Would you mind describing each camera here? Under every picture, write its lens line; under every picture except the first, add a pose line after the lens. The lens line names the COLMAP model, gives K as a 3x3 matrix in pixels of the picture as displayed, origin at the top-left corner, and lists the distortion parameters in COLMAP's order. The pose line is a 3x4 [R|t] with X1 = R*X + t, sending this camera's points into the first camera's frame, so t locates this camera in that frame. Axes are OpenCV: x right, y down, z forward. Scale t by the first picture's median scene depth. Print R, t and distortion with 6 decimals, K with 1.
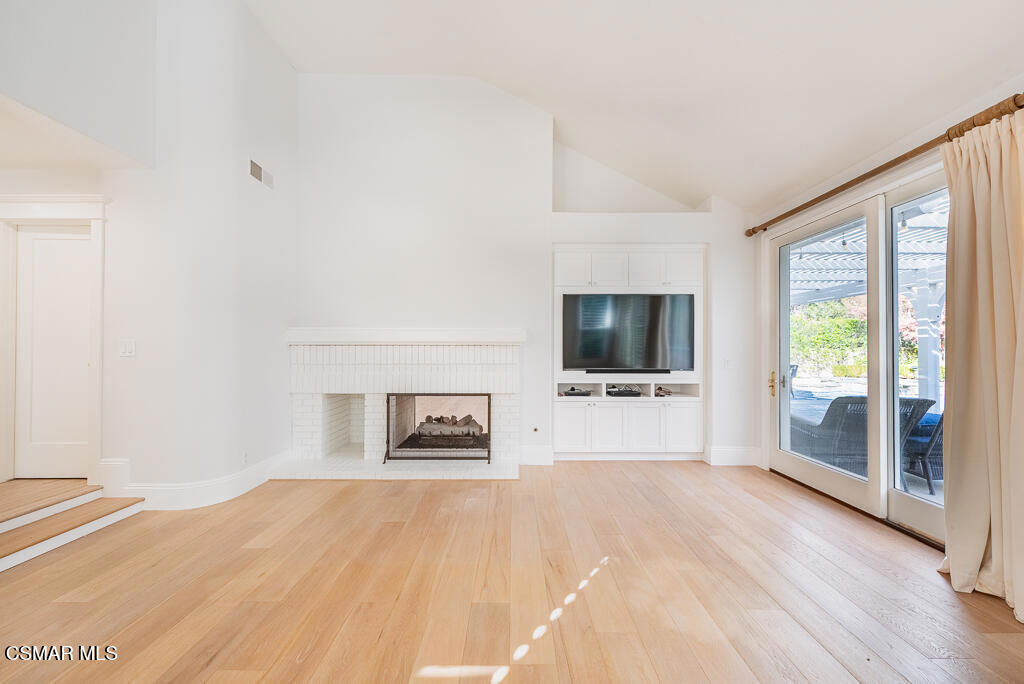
lens RADIAL K [[394.3, 0, 514.7], [0, 394.3, 343.0], [0, 0, 1]] dist [0.001512, -0.001194]
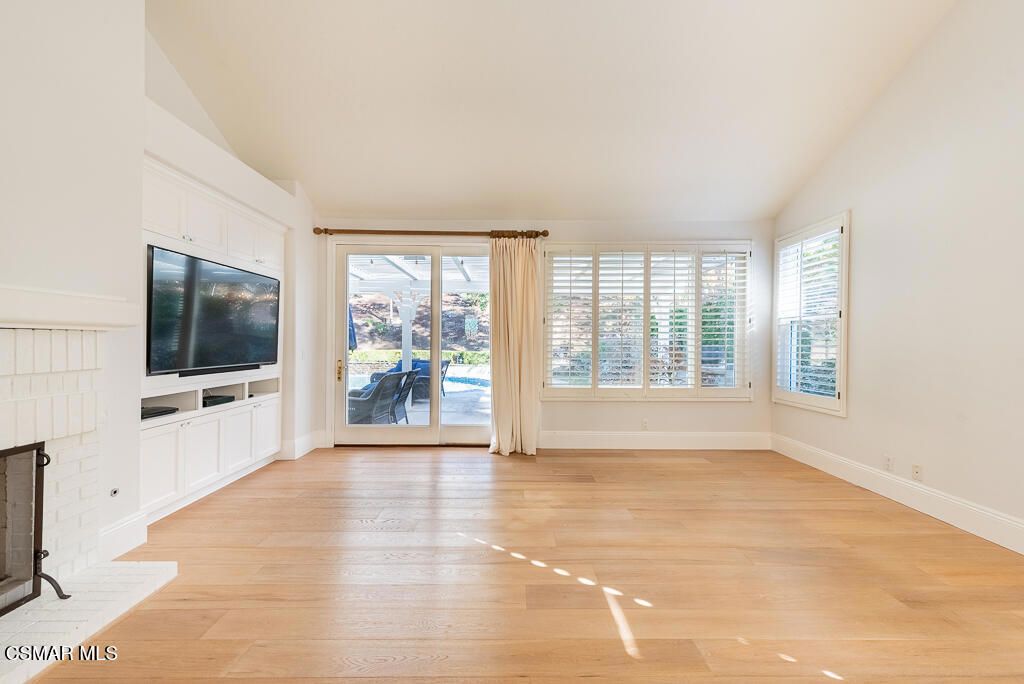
lens RADIAL K [[394.3, 0, 509.7], [0, 394.3, 344.3], [0, 0, 1]] dist [0.001512, -0.001194]
pose [[0.010520, -0.006157, 0.999926, -0.477066], [-0.019736, 0.999785, 0.006364, 0.008961], [-0.999750, -0.019802, 0.010396, 0.476206]]
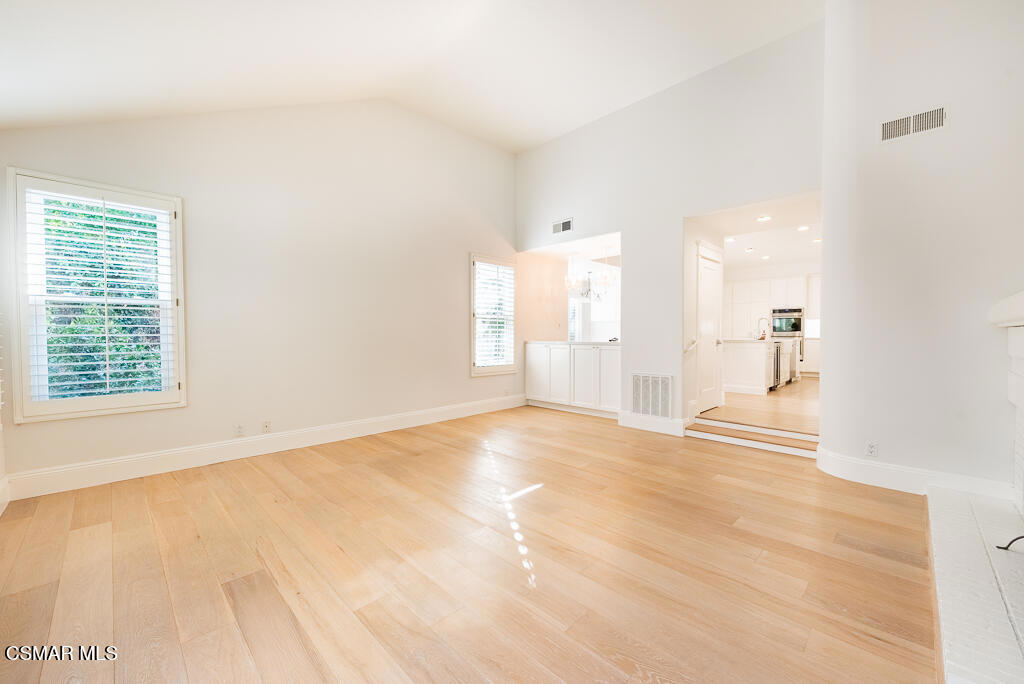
lens RADIAL K [[394.3, 0, 515.4], [0, 394.3, 338.8], [0, 0, 1]] dist [0.001512, -0.001194]
pose [[-0.707083, 0.003569, -0.707122, 0.473825], [0.007718, 0.999967, -0.002670, 0.019013], [0.707089, -0.007346, -0.707087, 0.864968]]
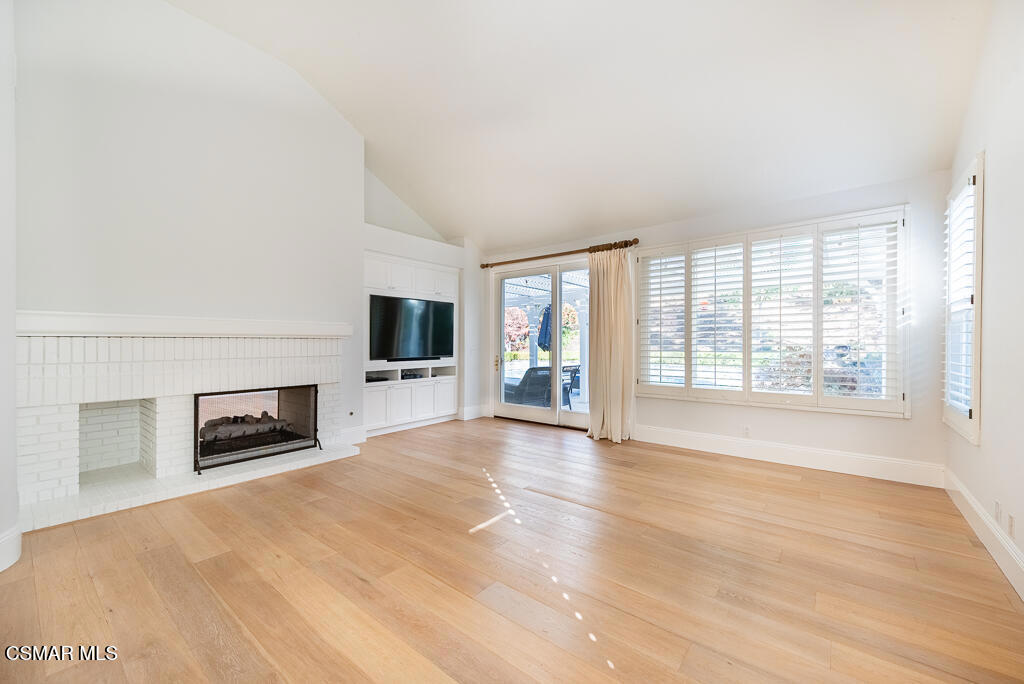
lens RADIAL K [[394.3, 0, 511.7], [0, 394.3, 344.8], [0, 0, 1]] dist [0.001512, -0.001194]
pose [[0.636308, -0.006780, 0.771405, -0.532731], [-0.008887, 0.999831, 0.016118, 0.001462], [-0.771384, -0.017112, 0.636140, -0.068676]]
